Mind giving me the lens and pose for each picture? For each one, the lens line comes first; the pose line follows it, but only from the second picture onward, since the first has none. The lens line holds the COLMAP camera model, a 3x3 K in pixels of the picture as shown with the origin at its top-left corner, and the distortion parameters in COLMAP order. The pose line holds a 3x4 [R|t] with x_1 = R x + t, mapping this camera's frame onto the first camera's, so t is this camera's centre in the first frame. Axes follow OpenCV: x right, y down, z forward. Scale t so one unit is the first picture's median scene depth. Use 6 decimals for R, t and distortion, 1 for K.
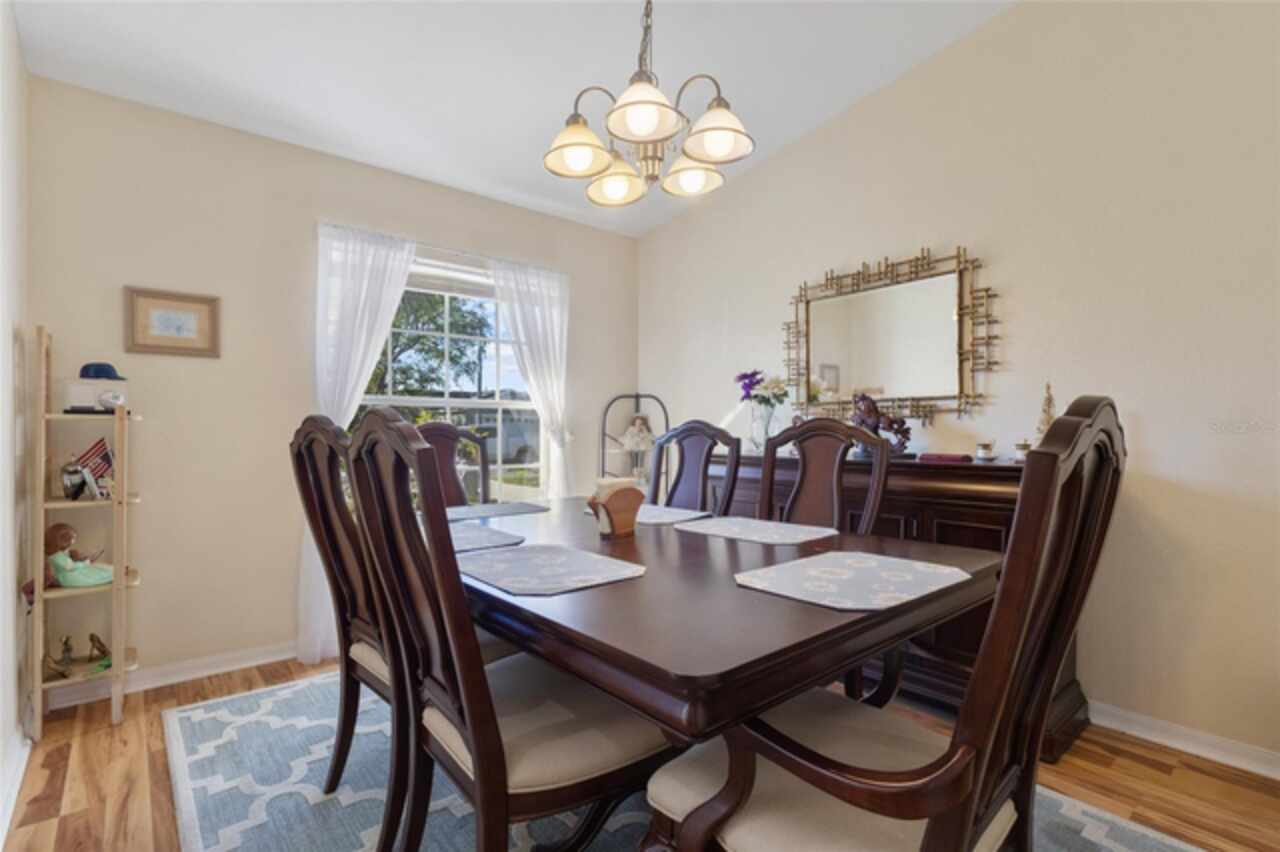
lens RADIAL K [[598.7, 0, 640.0], [0, 598.7, 426.0], [0, 0, 1]] dist [-0.000877, -0.000260]
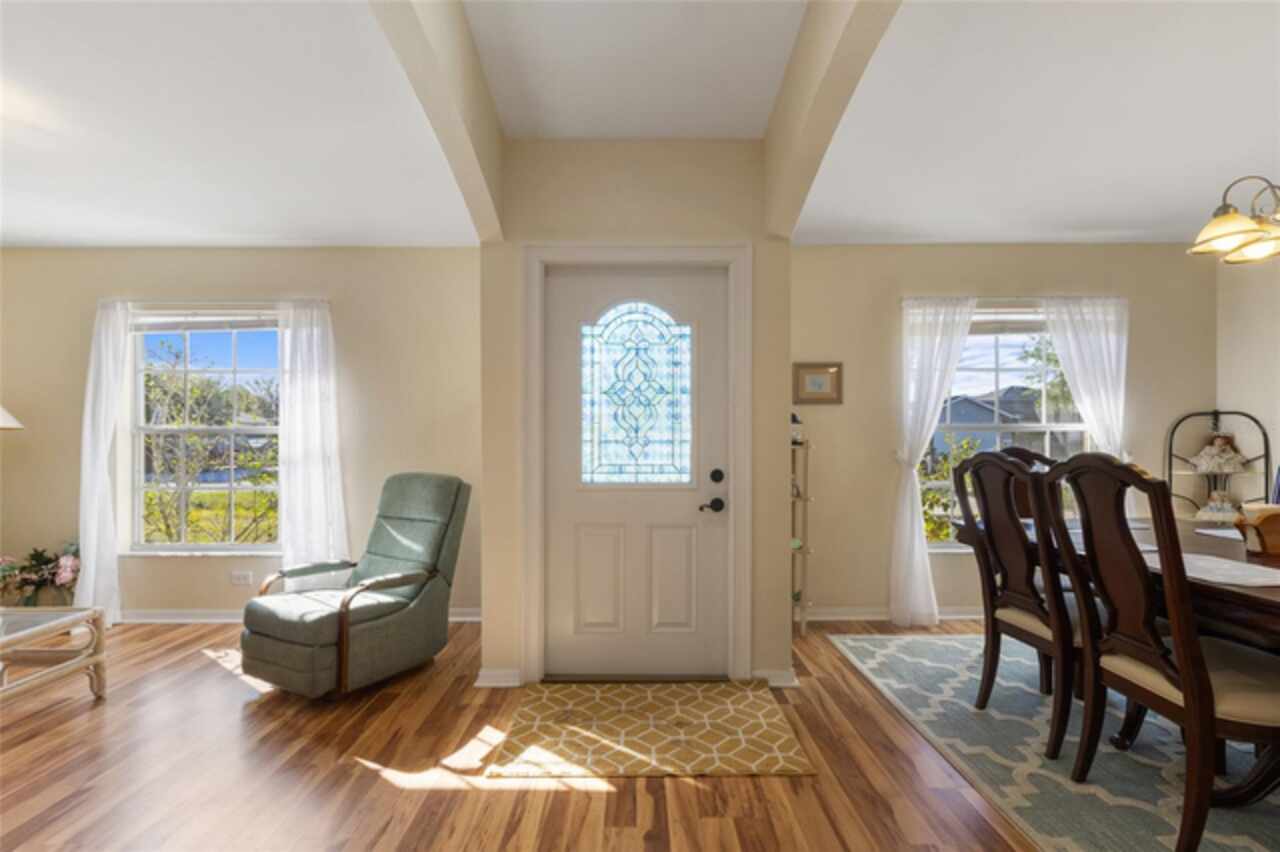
lens RADIAL K [[590.0, 0, 642.2], [0, 590.0, 436.3], [0, 0, 1]] dist [-0.000825, -0.000149]
pose [[0.760838, -0.011804, -0.648835, -0.128275], [0.012346, 0.999917, -0.003714, -0.031973], [0.648825, -0.005185, 0.760920, -0.377736]]
